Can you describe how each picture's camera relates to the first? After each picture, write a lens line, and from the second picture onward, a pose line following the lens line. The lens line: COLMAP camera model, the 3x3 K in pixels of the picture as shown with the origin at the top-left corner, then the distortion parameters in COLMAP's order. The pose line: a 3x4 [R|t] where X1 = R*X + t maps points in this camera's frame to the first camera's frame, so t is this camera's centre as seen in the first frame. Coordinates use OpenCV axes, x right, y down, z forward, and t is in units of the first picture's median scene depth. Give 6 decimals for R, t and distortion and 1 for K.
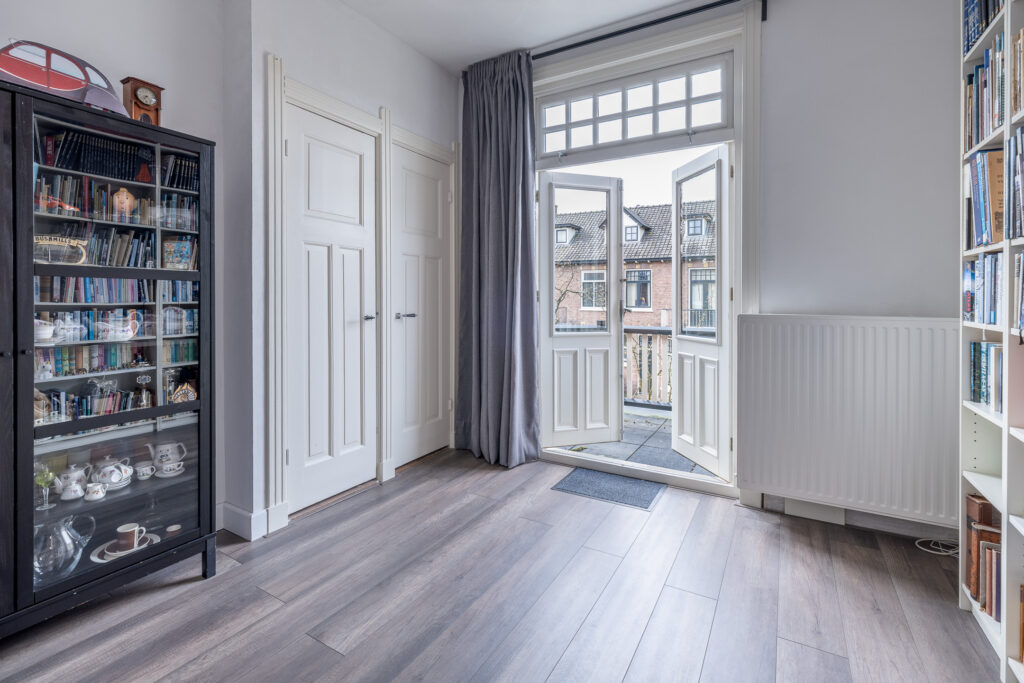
lens RADIAL K [[463.3, 0, 510.5], [0, 463.3, 298.7], [0, 0, 1]] dist [0.000937, -0.000035]
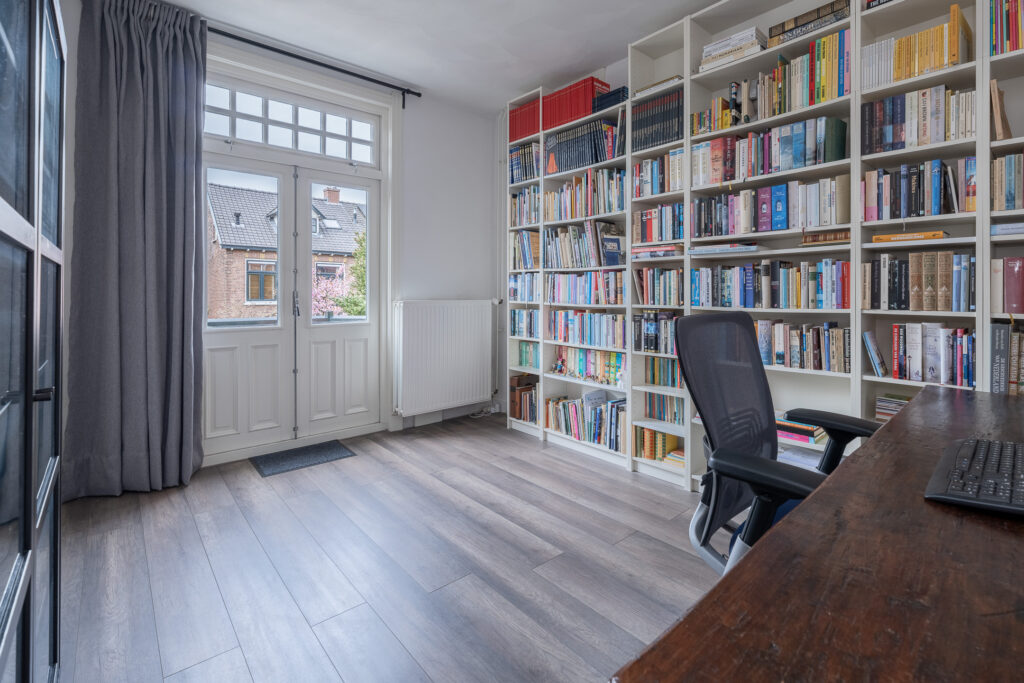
lens RADIAL K [[463.3, 0, 510.5], [0, 463.3, 298.7], [0, 0, 1]] dist [0.000937, -0.000035]
pose [[0.327318, -0.018992, 0.944724, -0.686514], [0.002119, 0.999810, 0.019365, -0.003118], [-0.944912, -0.004337, 0.327296, 0.146281]]
